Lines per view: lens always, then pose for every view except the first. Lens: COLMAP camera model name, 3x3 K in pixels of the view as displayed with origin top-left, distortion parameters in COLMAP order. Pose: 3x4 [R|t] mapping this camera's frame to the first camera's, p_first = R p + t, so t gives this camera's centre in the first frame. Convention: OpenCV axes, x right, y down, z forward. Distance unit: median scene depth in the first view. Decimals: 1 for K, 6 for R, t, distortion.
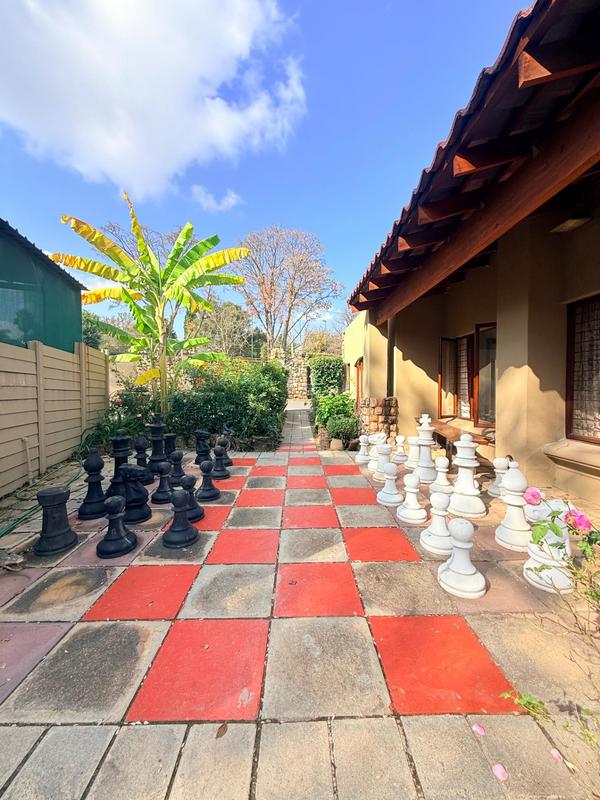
lens RADIAL K [[319.2, 0, 299.9], [0, 319.2, 400.2], [0, 0, 1]] dist [0.001211, -0.000299]
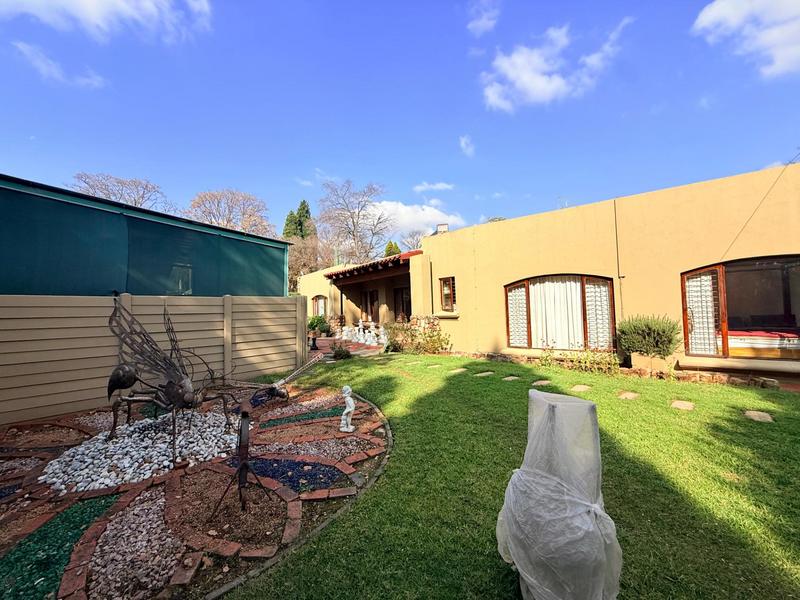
lens RADIAL K [[319.2, 0, 399.8], [0, 319.2, 299.9], [0, 0, 1]] dist [0.001211, -0.000299]
pose [[0.826098, -0.003414, 0.563516, -0.721355], [0.042672, 0.997490, -0.056513, 0.033115], [-0.561909, 0.070732, 0.824170, -1.246002]]
